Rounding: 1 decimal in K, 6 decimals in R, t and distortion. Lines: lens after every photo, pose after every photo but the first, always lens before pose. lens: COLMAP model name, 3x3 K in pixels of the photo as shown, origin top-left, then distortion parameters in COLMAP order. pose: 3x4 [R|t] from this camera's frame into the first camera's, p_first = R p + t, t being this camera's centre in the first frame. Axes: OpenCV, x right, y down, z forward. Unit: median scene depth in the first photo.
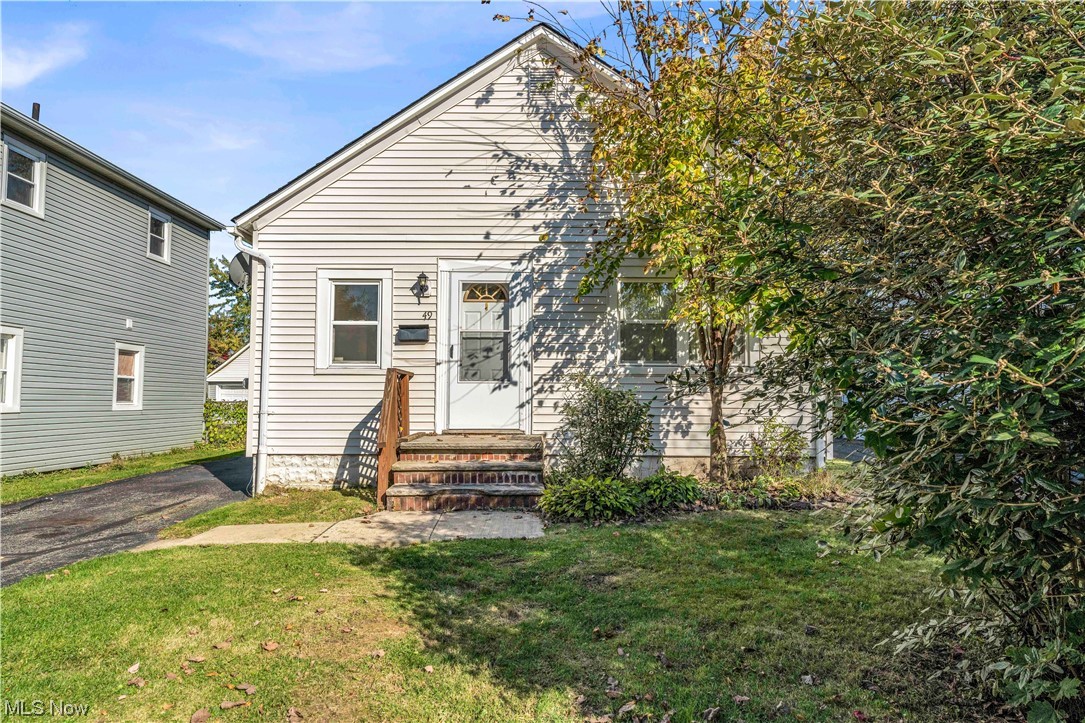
lens RADIAL K [[657.4, 0, 542.8], [0, 657.4, 362.9], [0, 0, 1]] dist [0.000616, -0.000369]
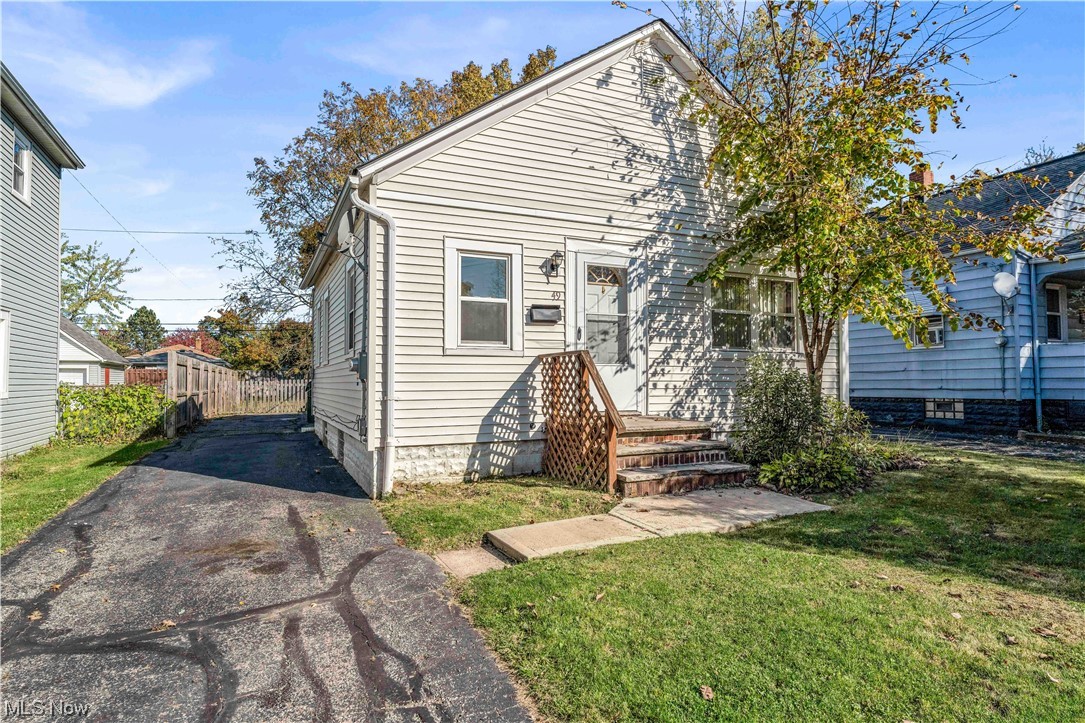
lens RADIAL K [[617.5, 0, 543.0], [0, 617.5, 361.5], [0, 0, 1]] dist [-0.002798, -0.001341]
pose [[0.908176, 0.008000, 0.418512, -0.571999], [-0.019004, 0.999574, 0.022132, 0.004793], [-0.418157, -0.028053, 0.907941, 0.179367]]
